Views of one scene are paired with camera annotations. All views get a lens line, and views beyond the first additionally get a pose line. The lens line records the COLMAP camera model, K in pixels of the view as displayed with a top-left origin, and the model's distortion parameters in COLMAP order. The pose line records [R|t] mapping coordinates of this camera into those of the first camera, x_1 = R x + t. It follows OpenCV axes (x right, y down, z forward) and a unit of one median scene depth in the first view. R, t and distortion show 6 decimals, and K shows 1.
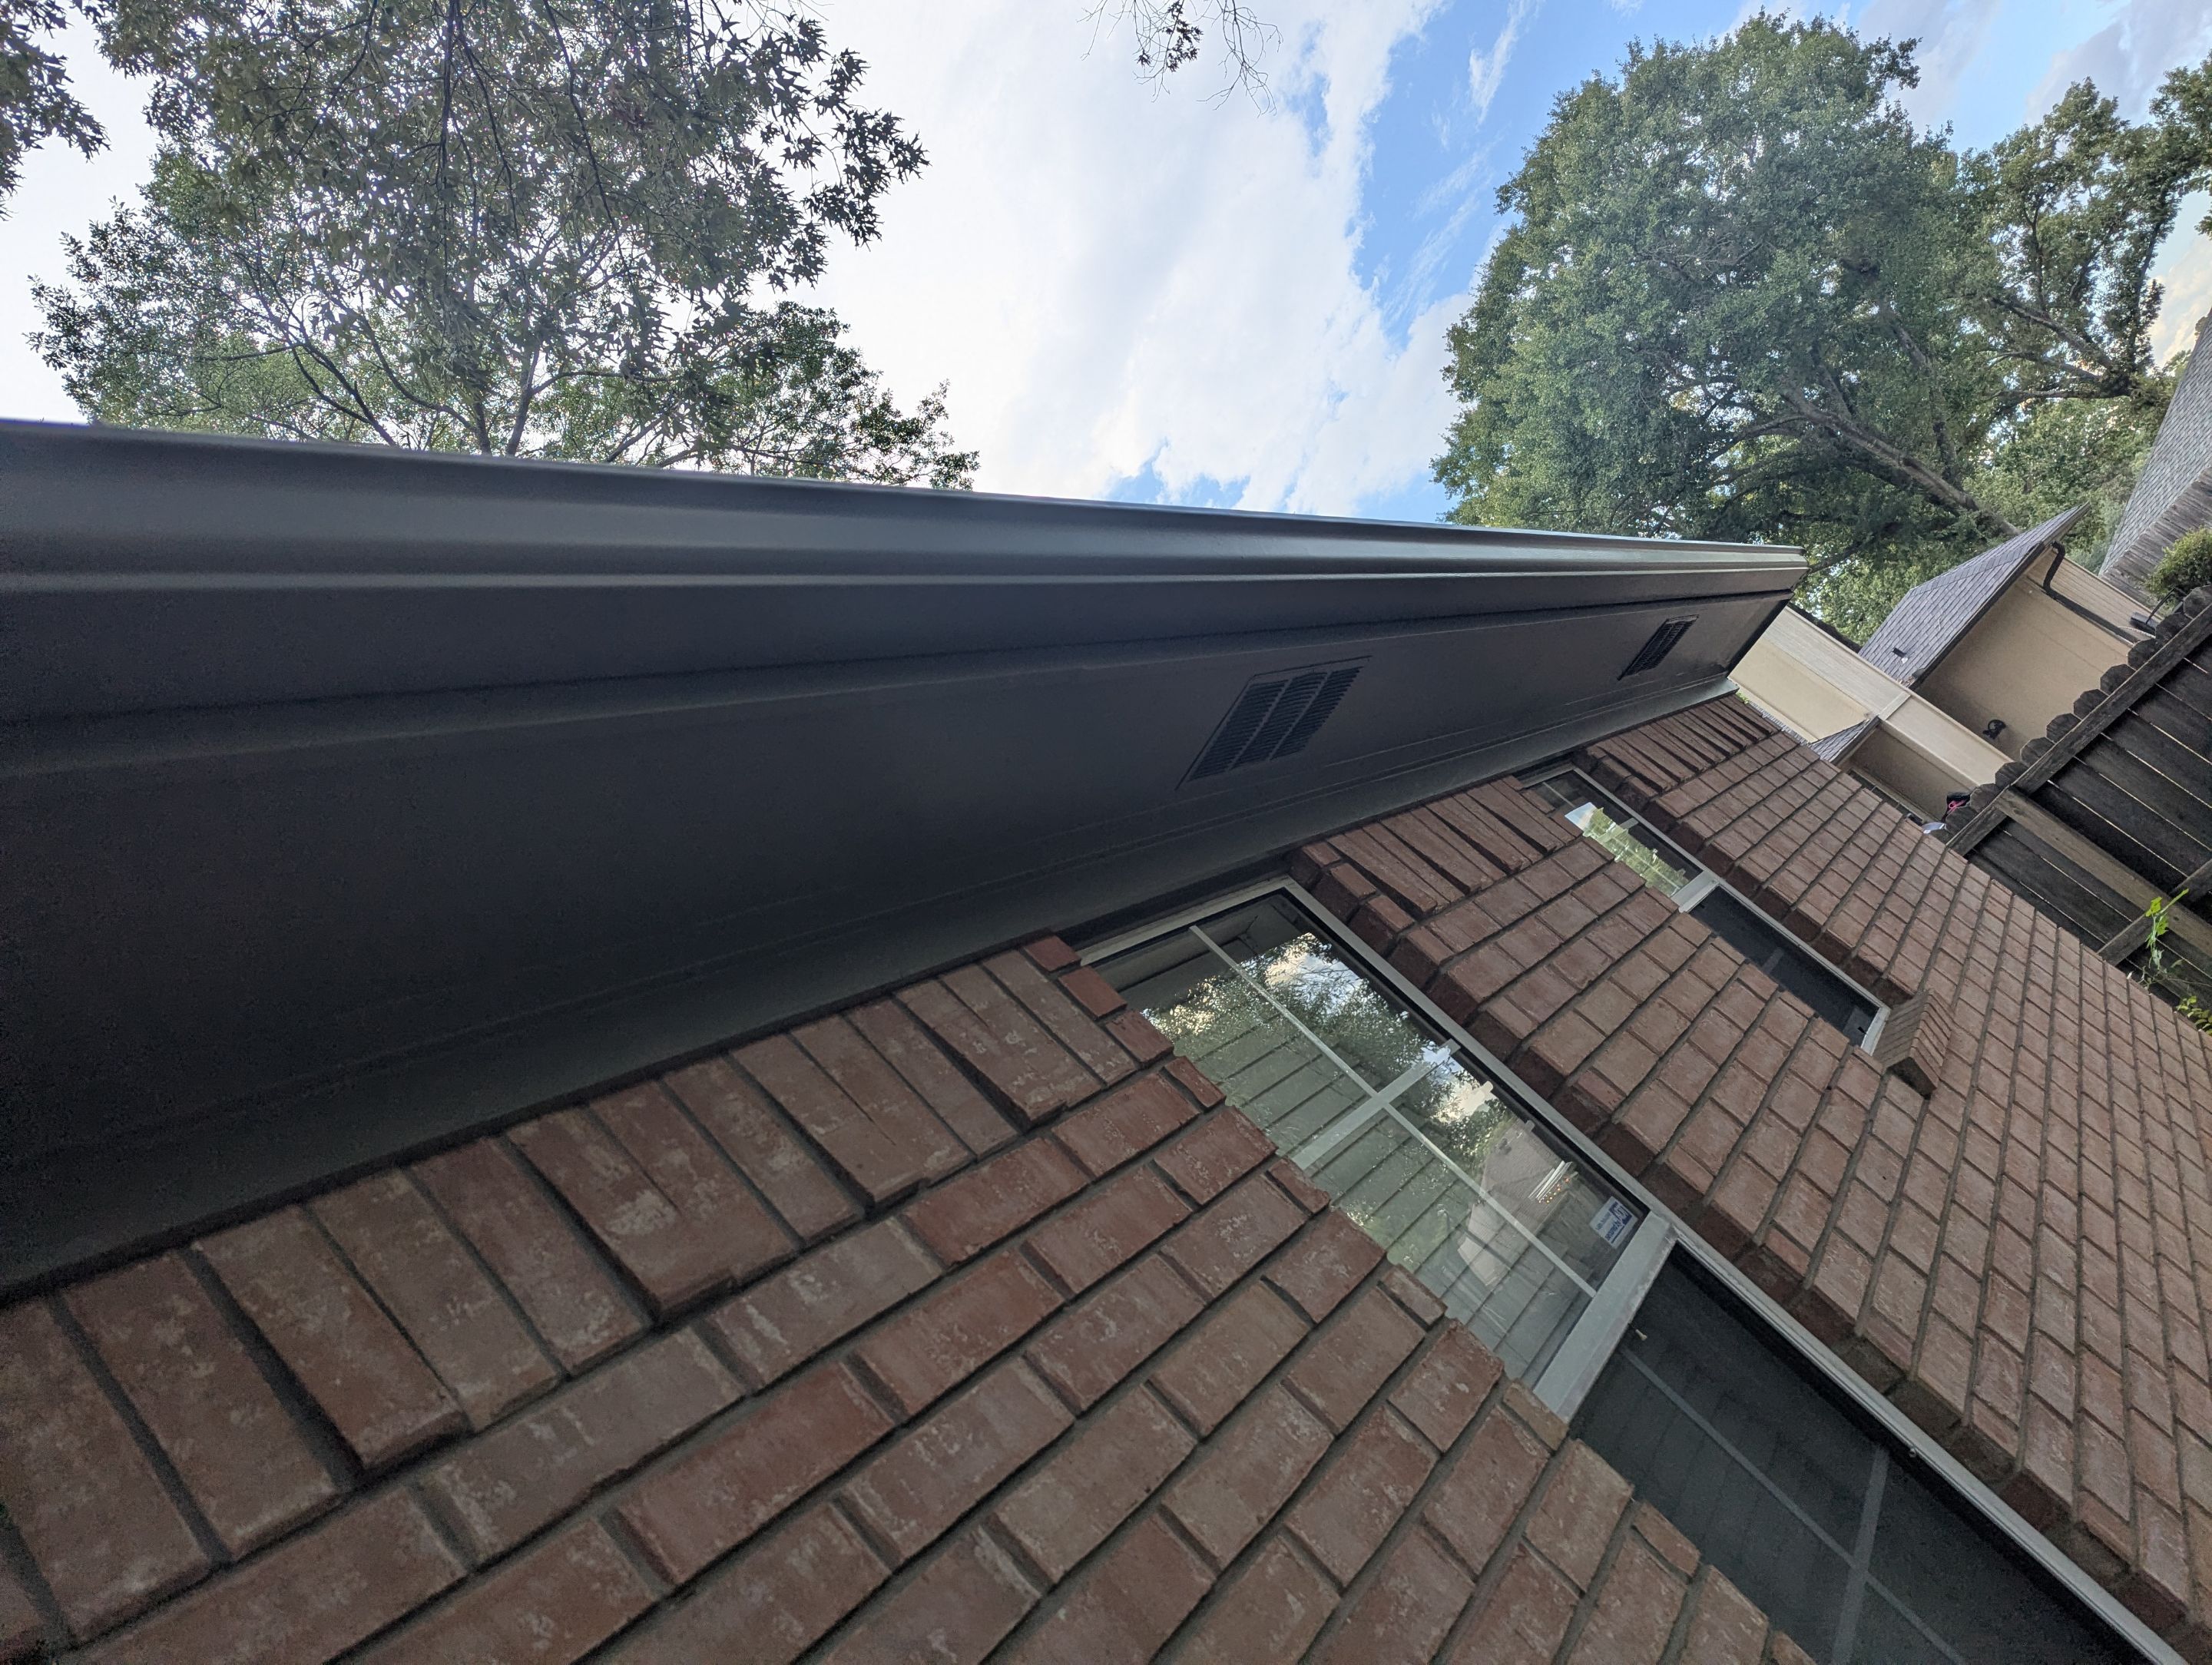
lens RADIAL K [[1572.0, 0, 1101.6], [0, 1572.0, 834.3], [0, 0, 1]] dist [0.051274, -0.032850]
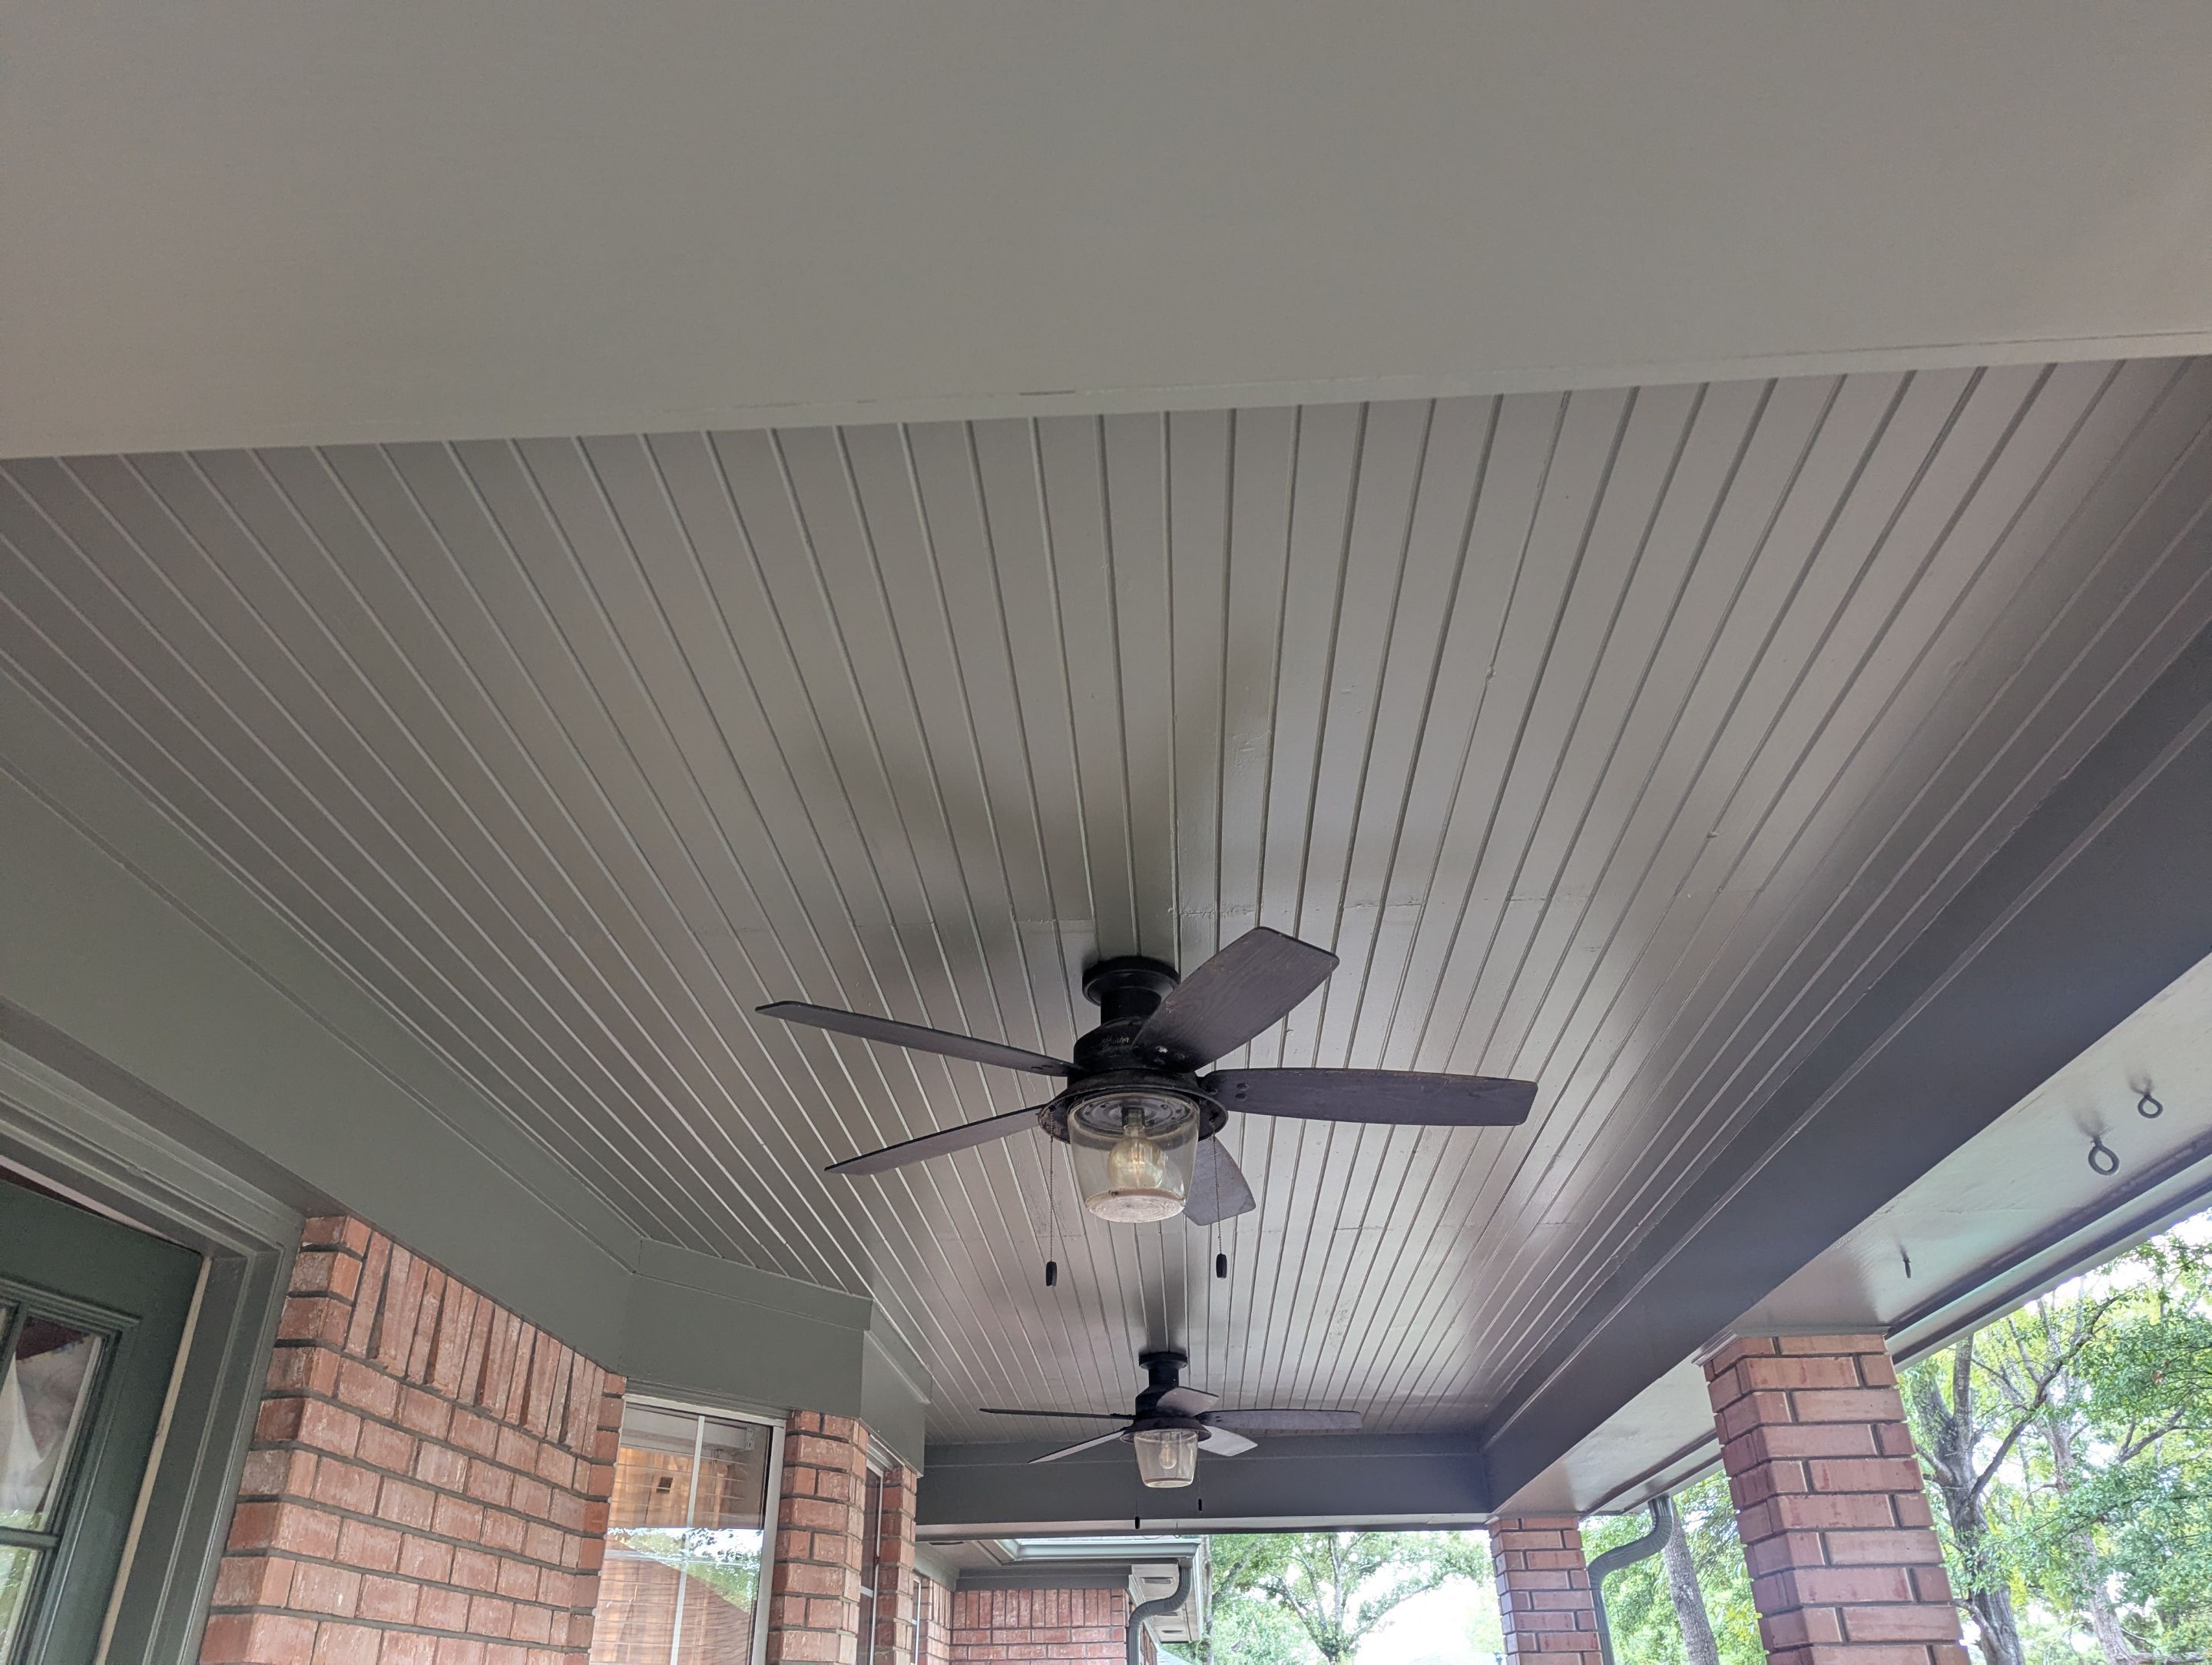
lens RADIAL K [[1572.0, 0, 1096.8], [0, 1572.0, 833.1], [0, 0, 1]] dist [0.051274, -0.032850]
pose [[0.524792, 0.847374, 0.080937, -0.132982], [-0.760704, 0.509526, -0.402135, 0.046075], [-0.381998, 0.149468, 0.911996, -0.209618]]
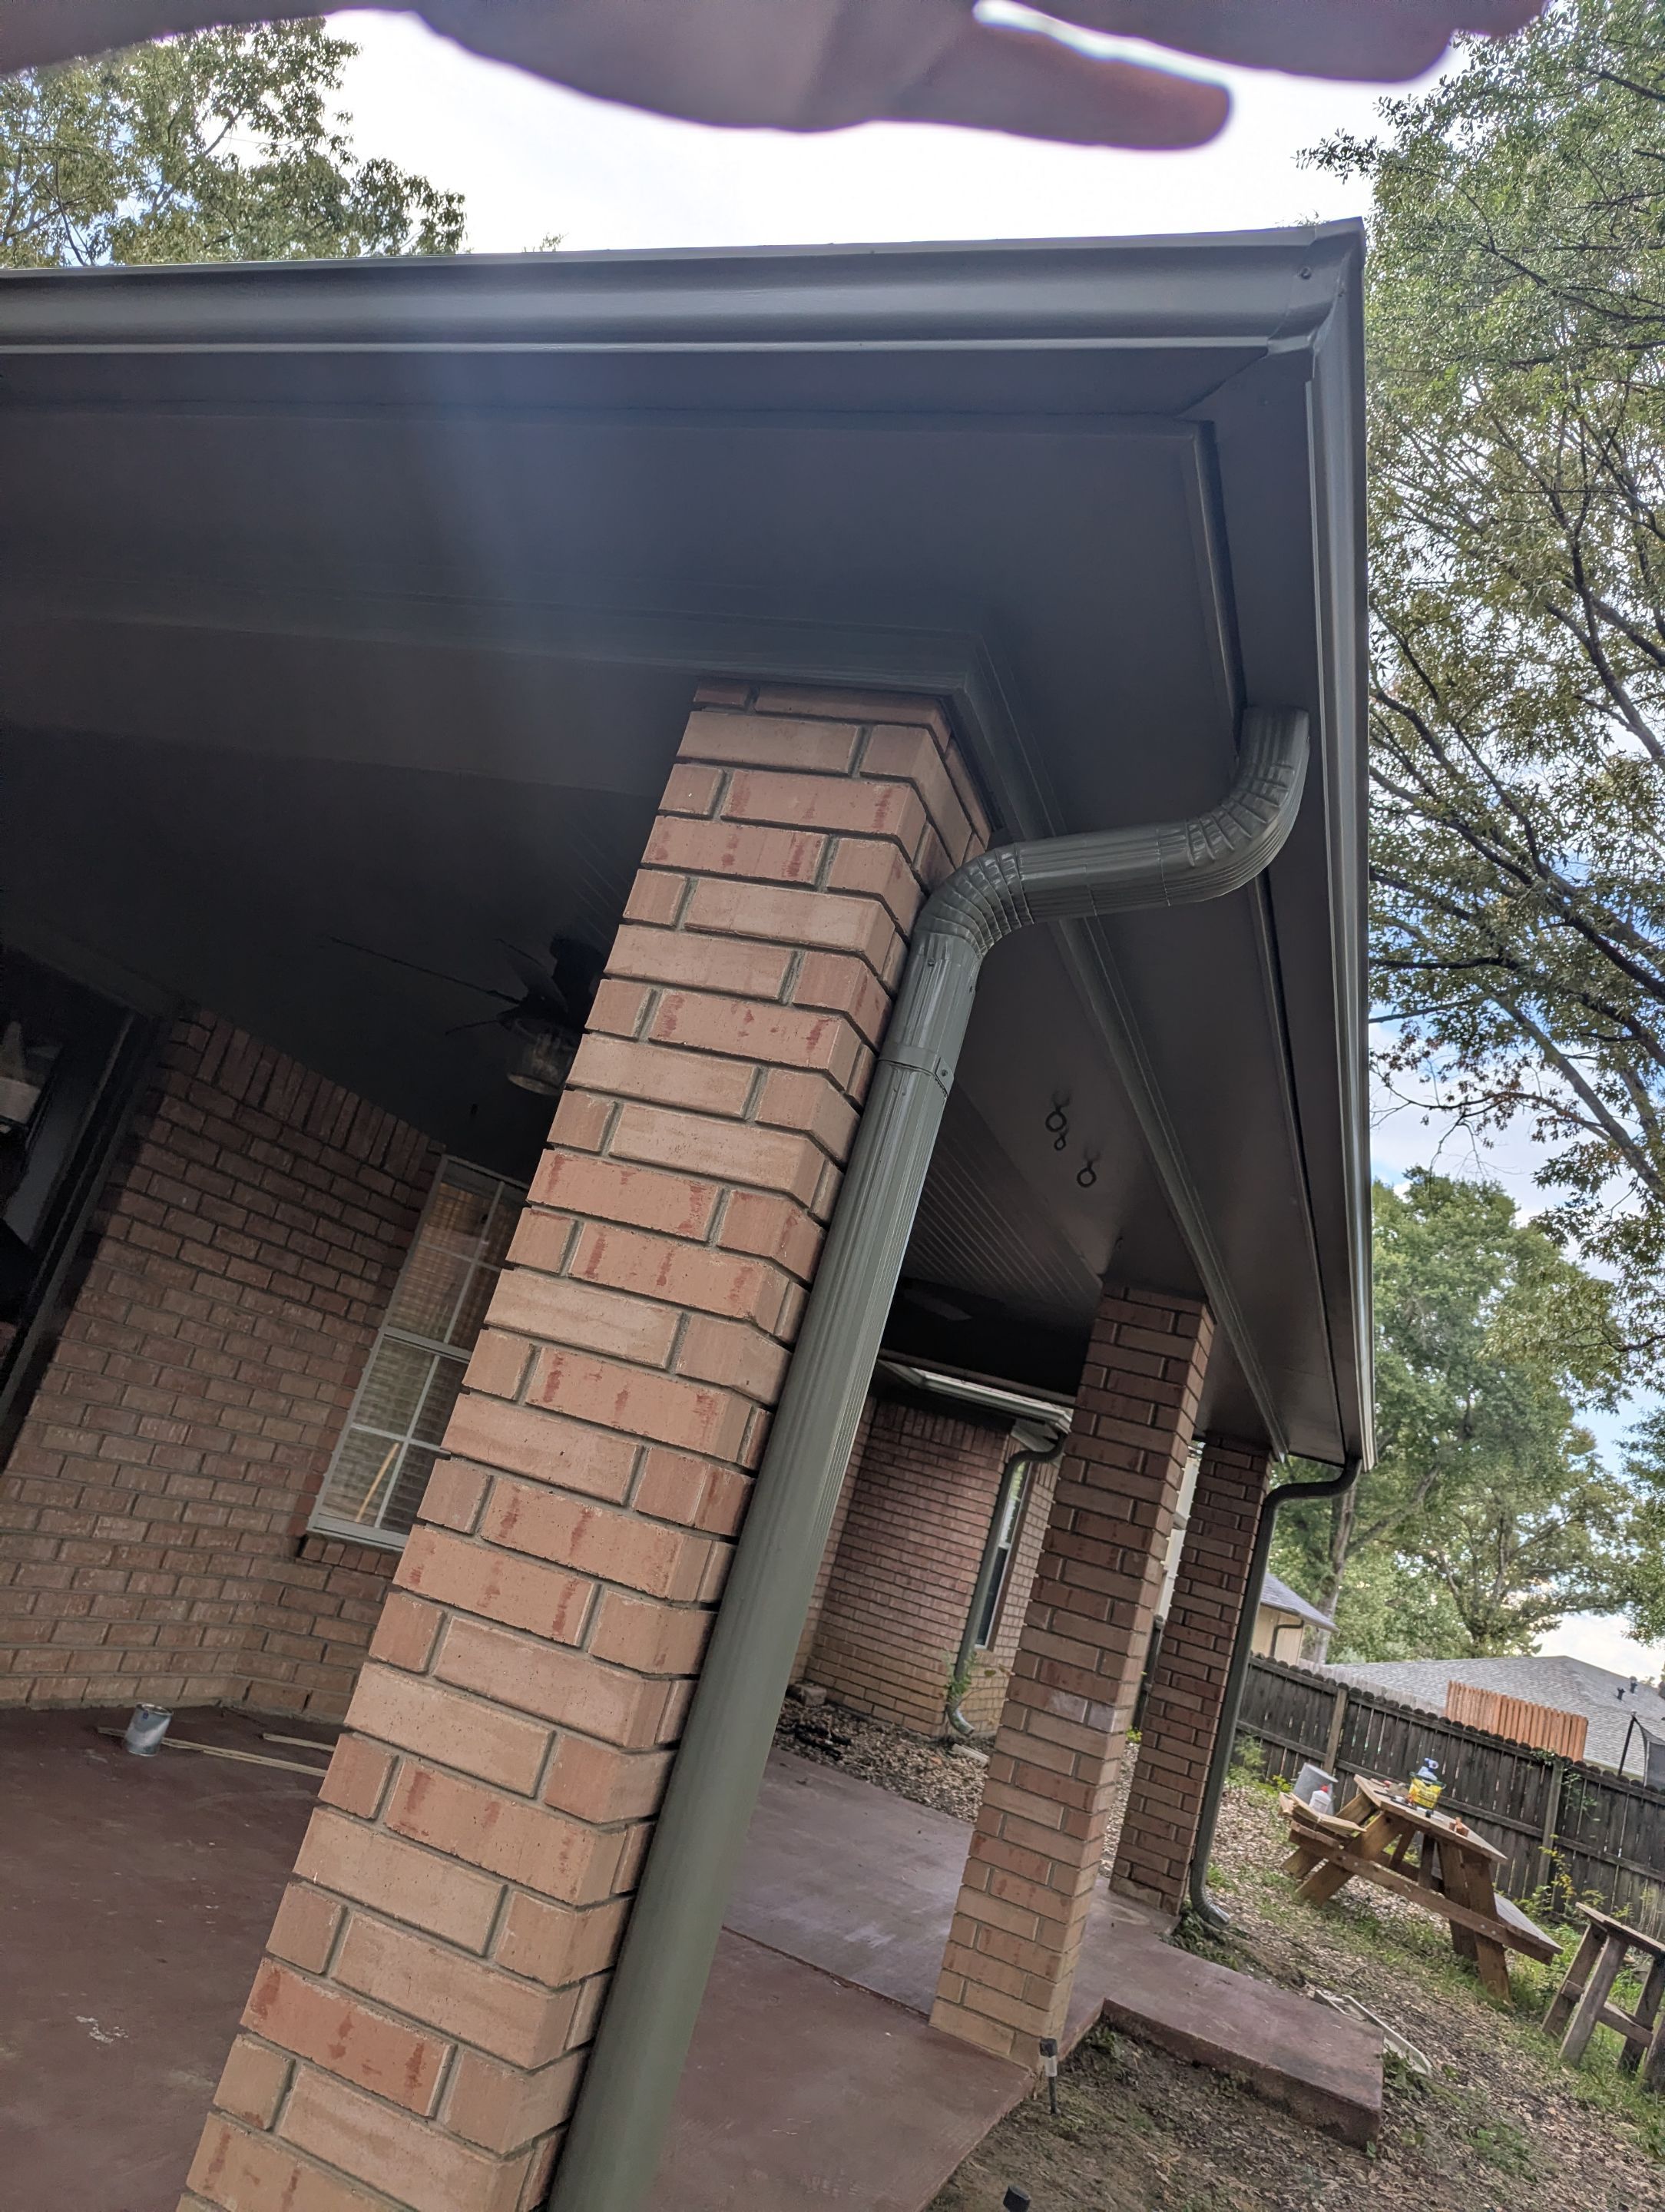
lens RADIAL K [[1572.0, 0, 827.4], [0, 1572.0, 1081.7], [0, 0, 1]] dist [0.051274, -0.032850]
pose [[0.409450, 0.907347, 0.095252, -0.119053], [-0.911693, 0.410836, 0.005482, 0.013770], [-0.034159, -0.089085, 0.995438, -0.251526]]
